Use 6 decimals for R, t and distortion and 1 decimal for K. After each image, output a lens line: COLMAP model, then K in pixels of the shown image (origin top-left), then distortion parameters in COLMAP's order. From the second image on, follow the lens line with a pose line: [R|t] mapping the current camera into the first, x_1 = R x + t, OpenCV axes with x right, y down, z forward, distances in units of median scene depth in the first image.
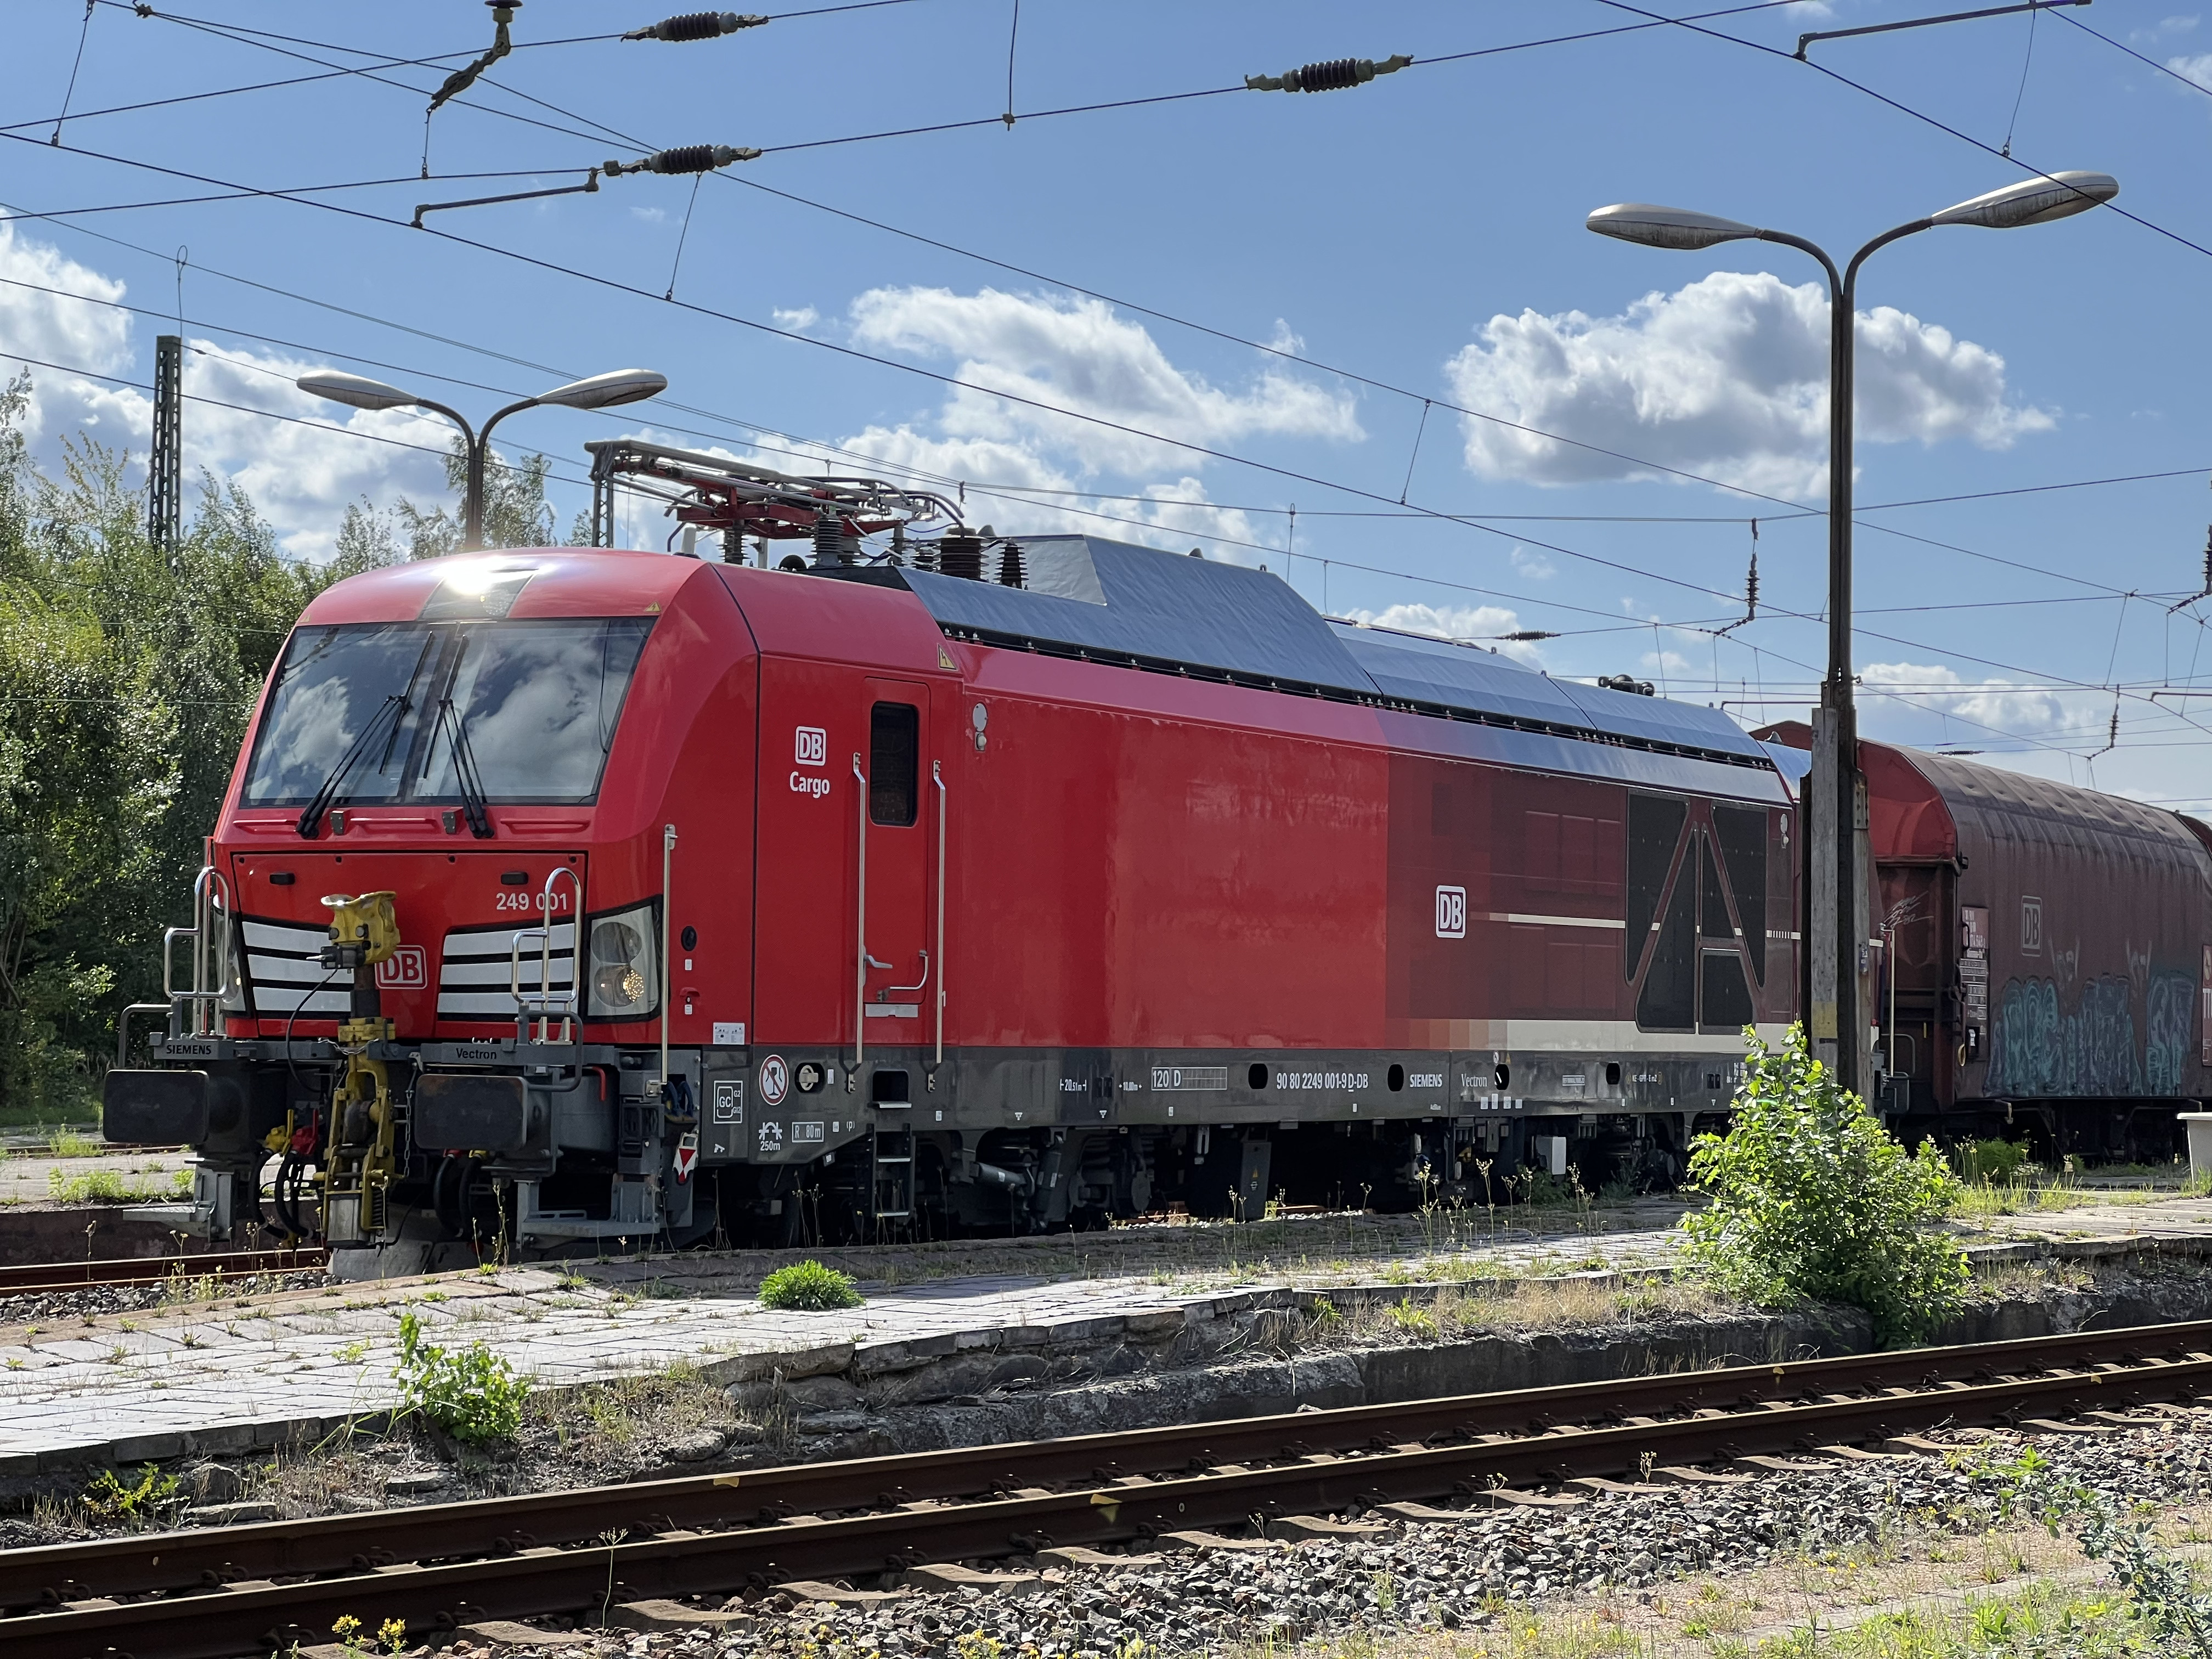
lens RADIAL K [[5031.6, 0, 1118.7], [0, 5031.6, 819.7], [0, 0, 1]] dist [-0.067683, 5.374245]
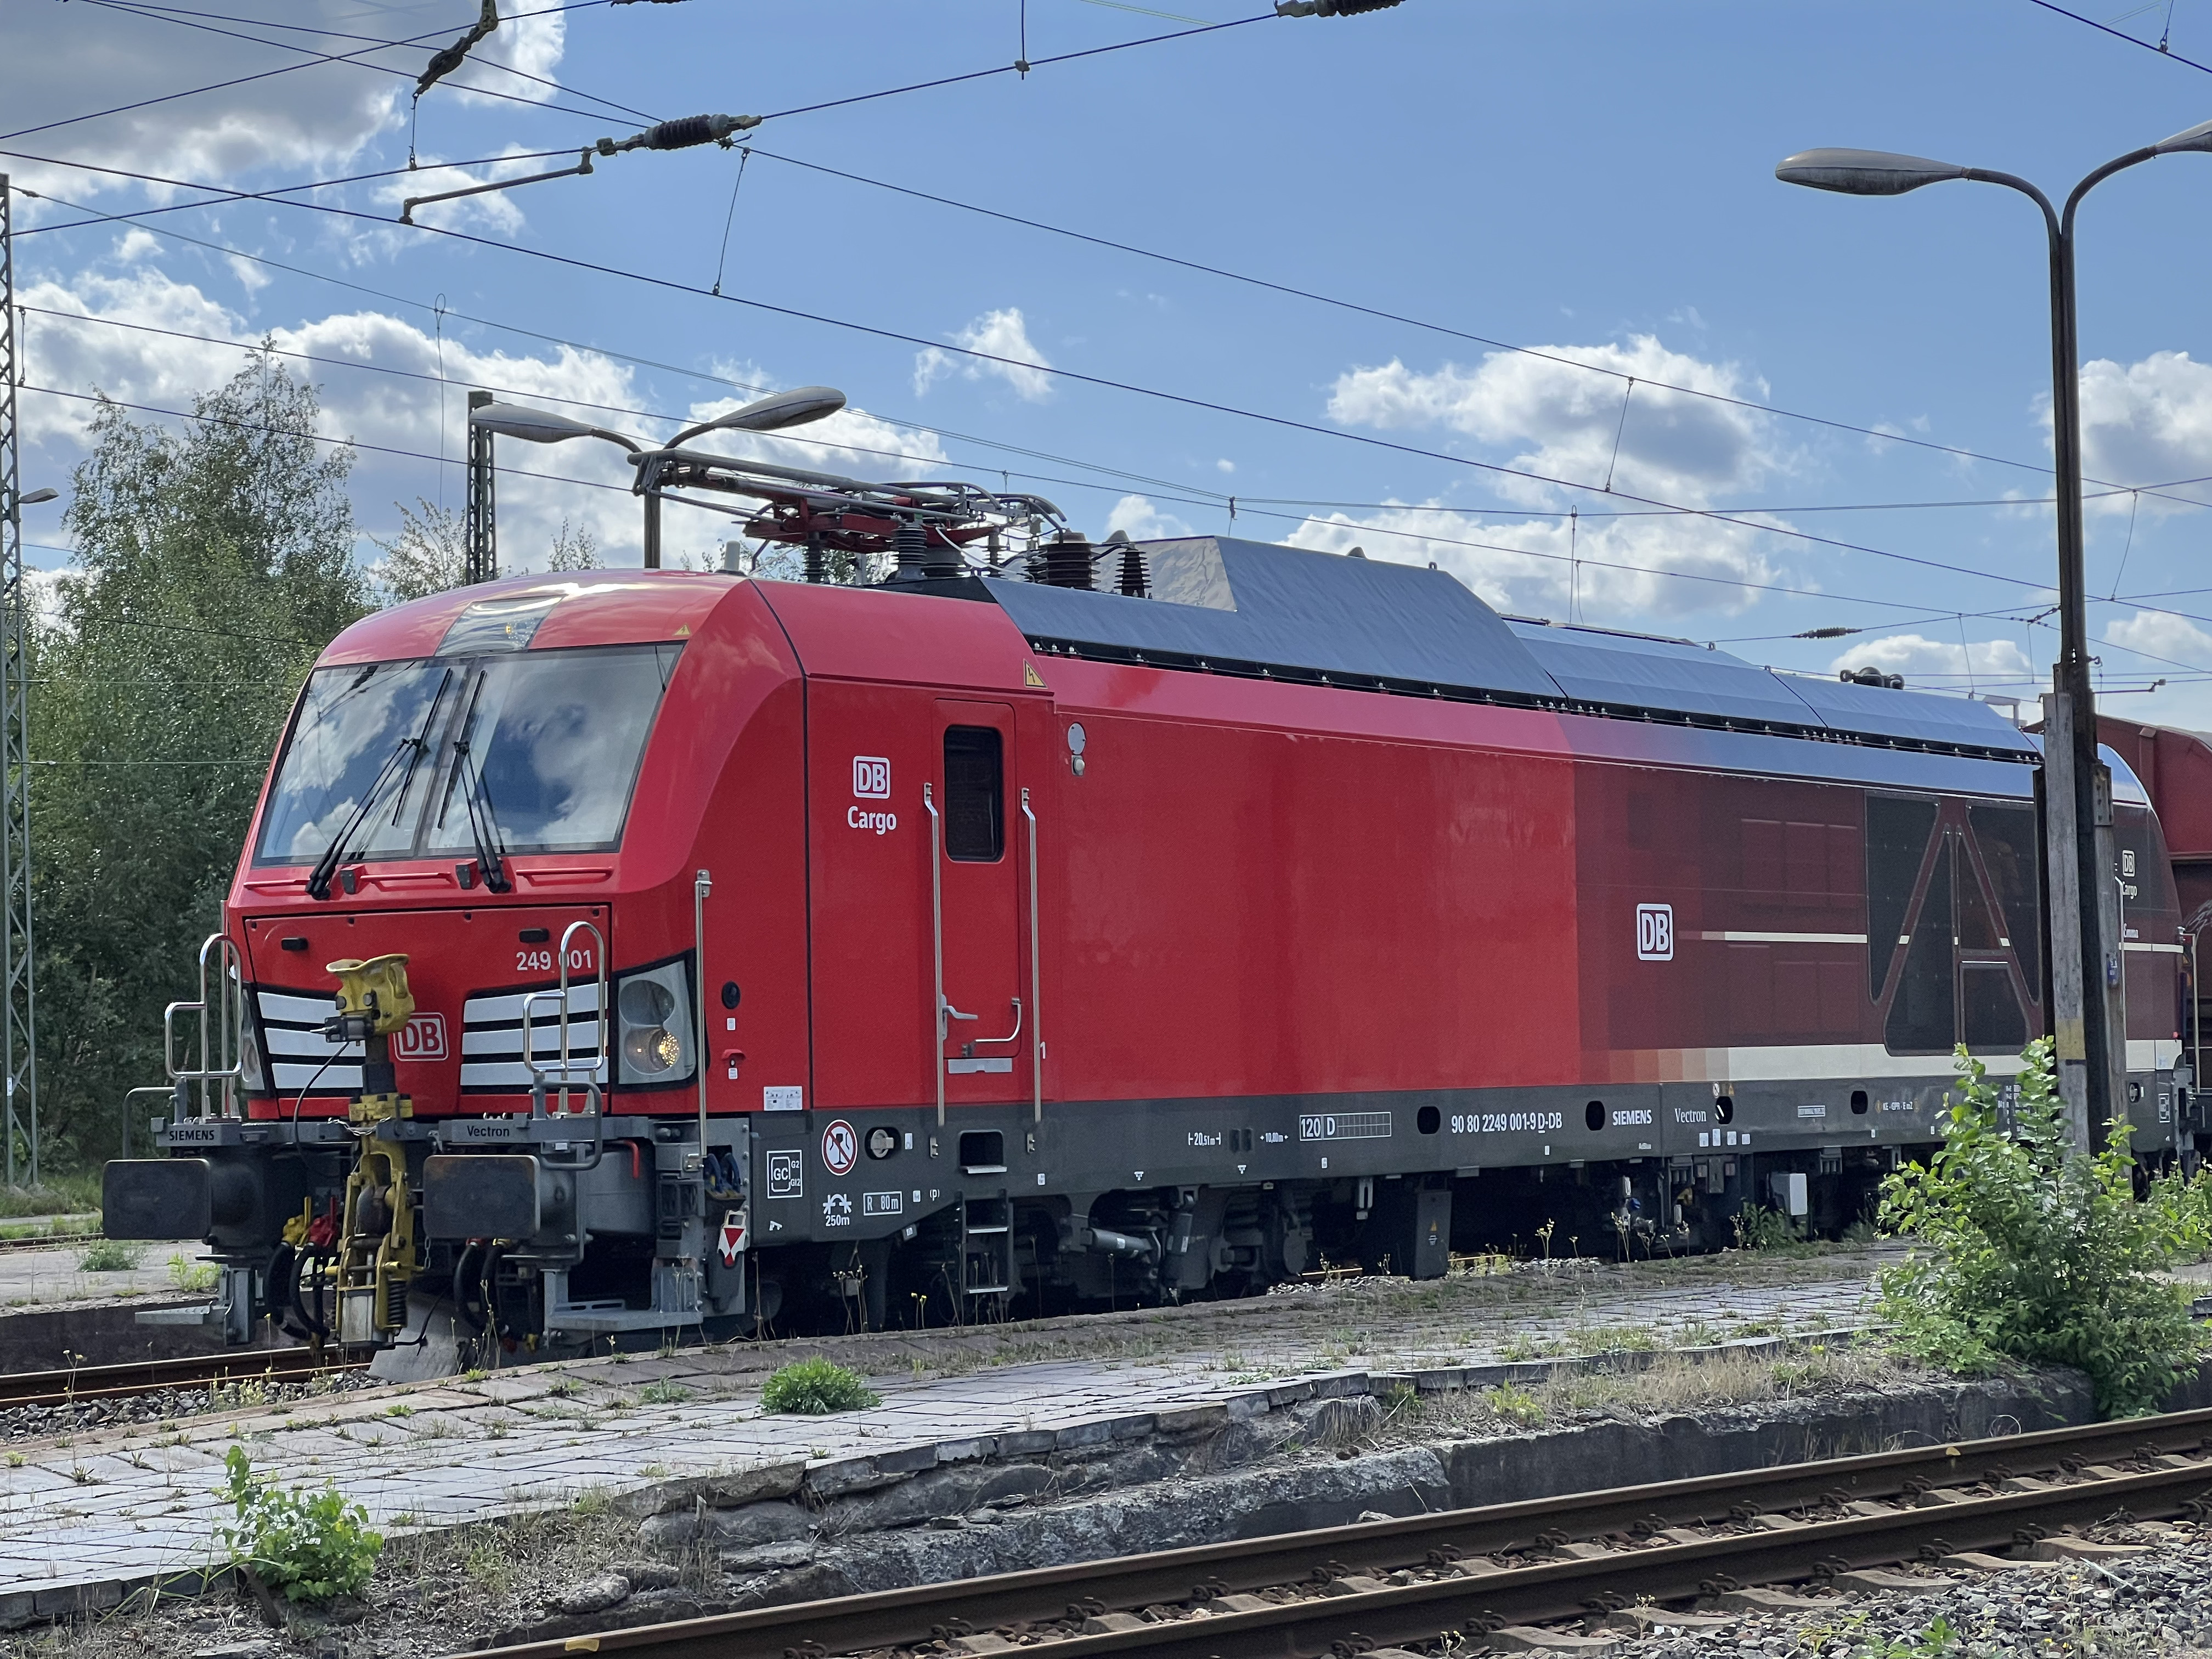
lens RADIAL K [[4871.5, 0, 1136.8], [0, 4871.5, 788.2], [0, 0, 1]] dist [0.227343, 0.221565]
pose [[0.994741, -0.037181, -0.095435, 0.073663], [0.036015, 0.999255, -0.013904, 0.001408], [0.095881, 0.010393, 0.995339, 0.134370]]
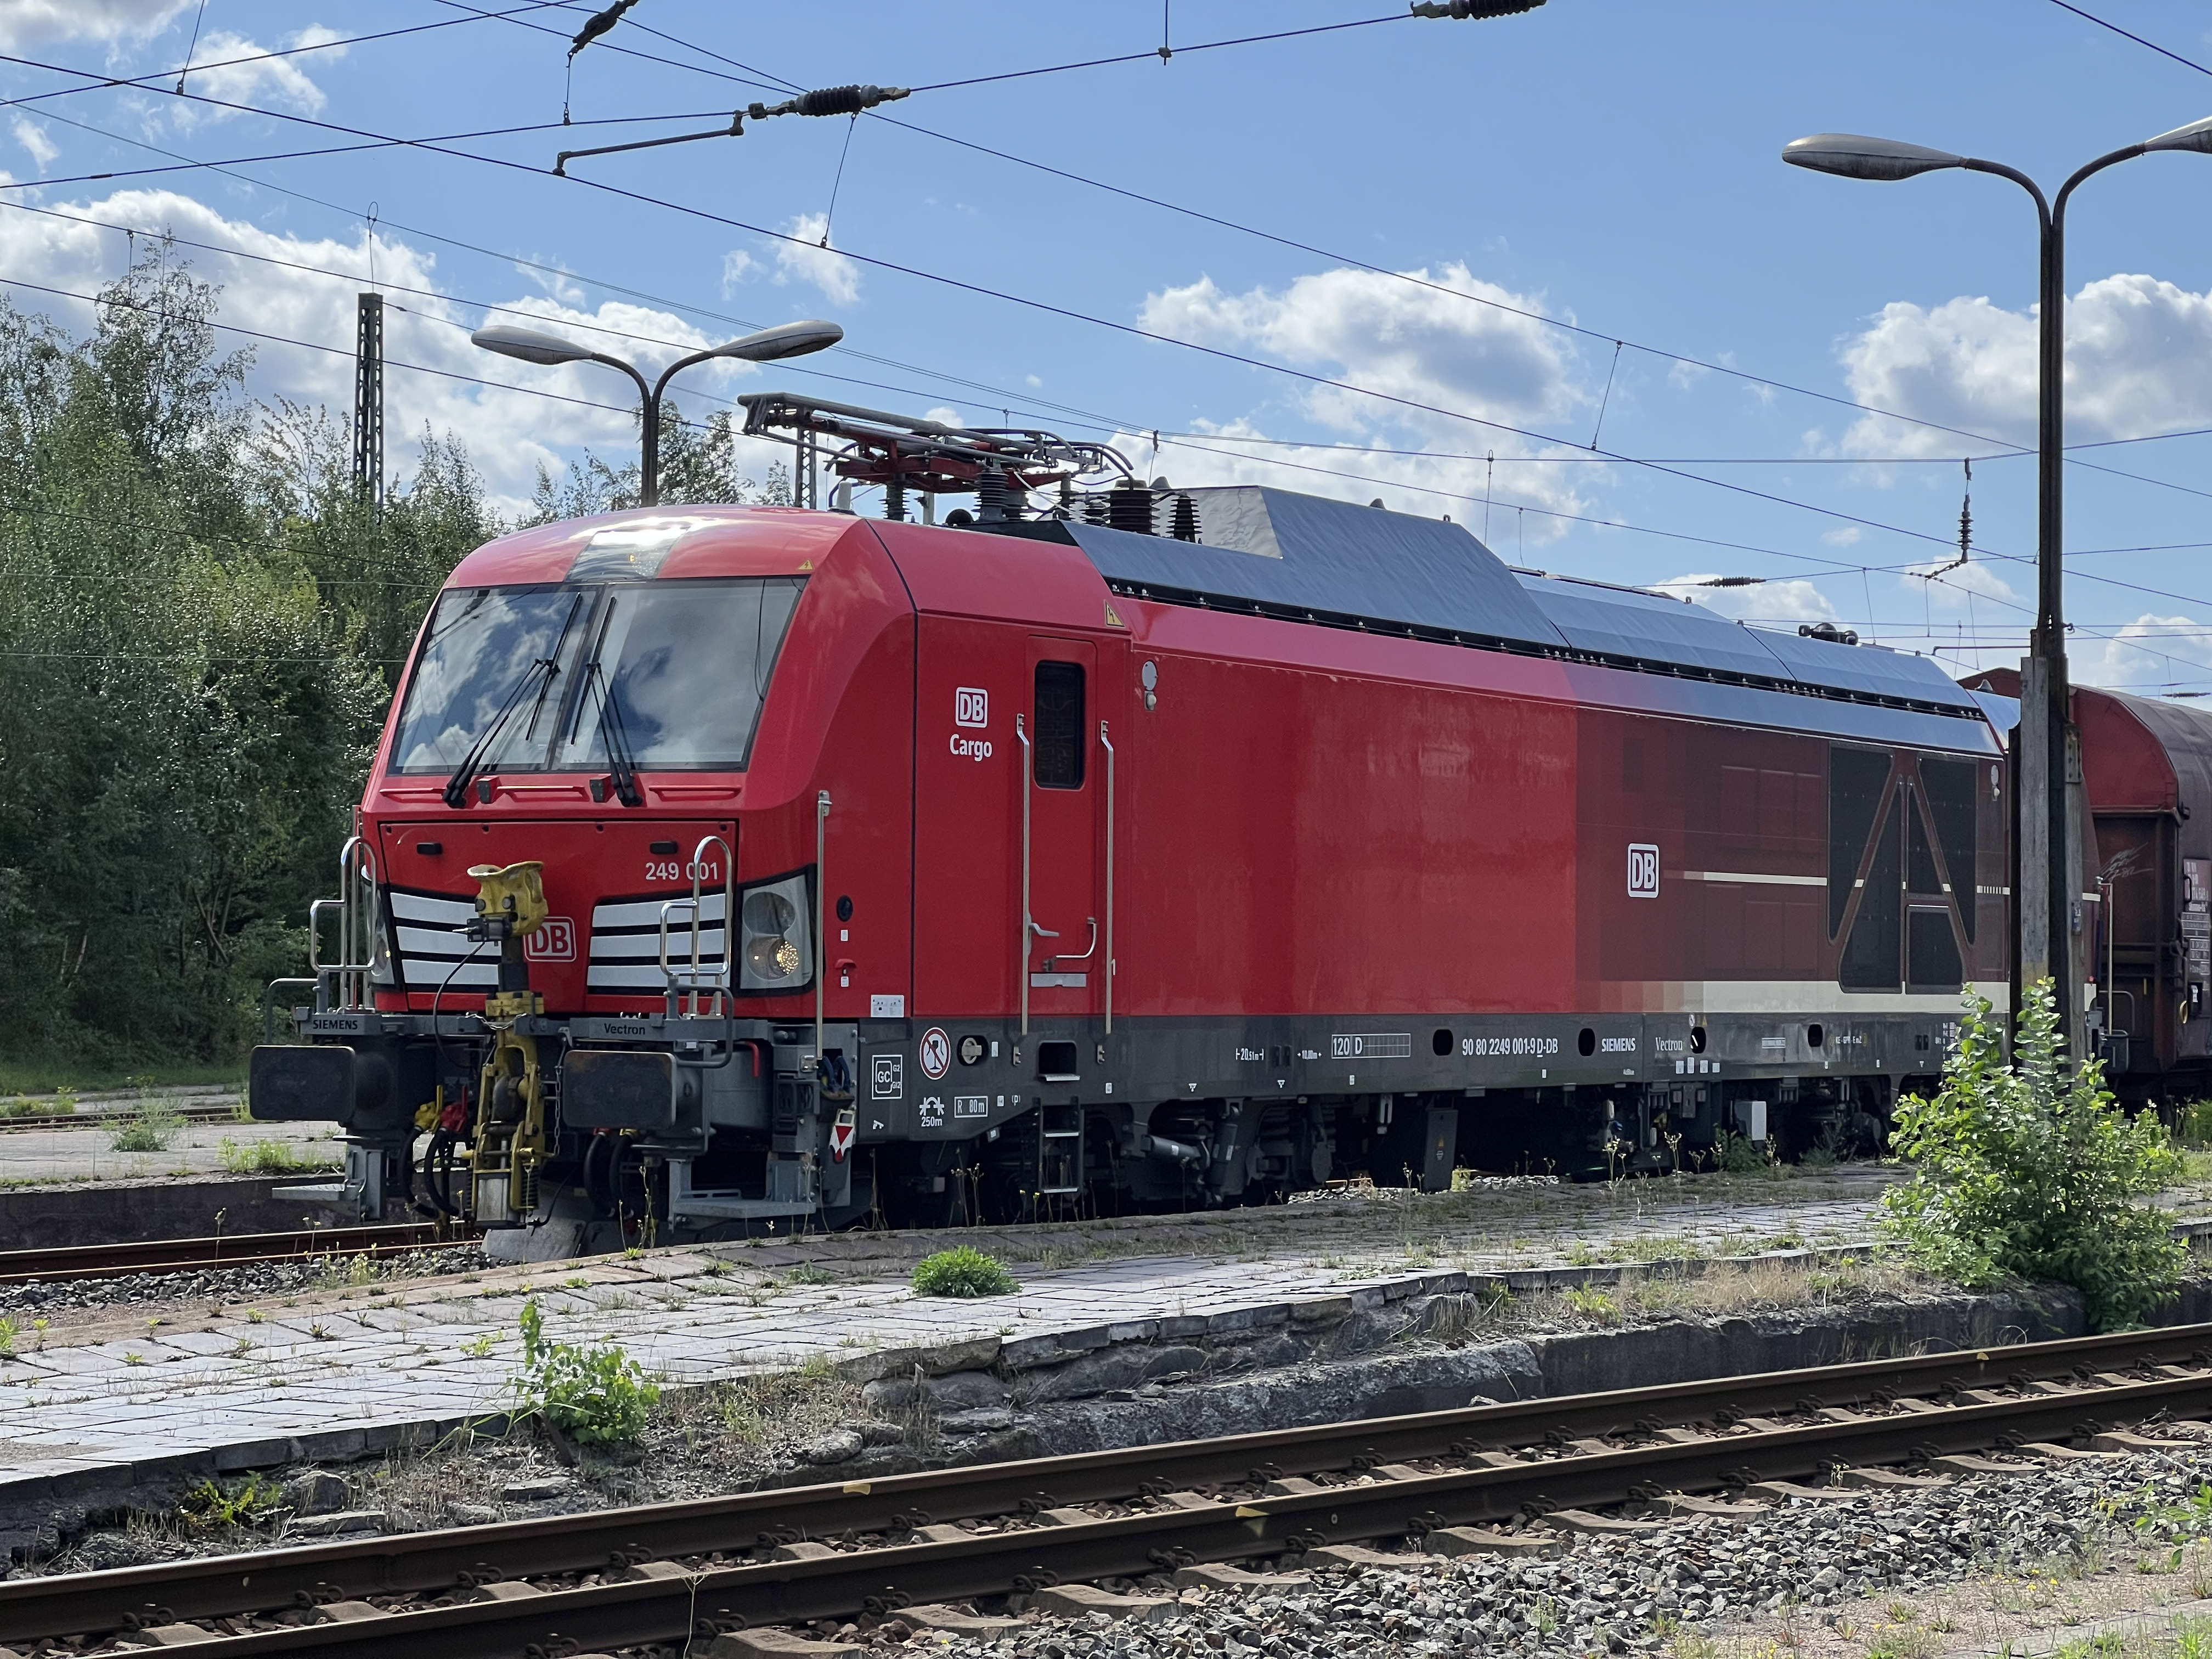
lens RADIAL K [[4971.4, 0, 1119.9], [0, 4971.4, 837.2], [0, 0, 1]] dist [0.047168, 2.845627]
pose [[0.998939, -0.006263, -0.045635, 0.011360], [0.006946, 0.999866, 0.014814, -0.003889], [0.045536, -0.015116, 0.998848, 0.048040]]
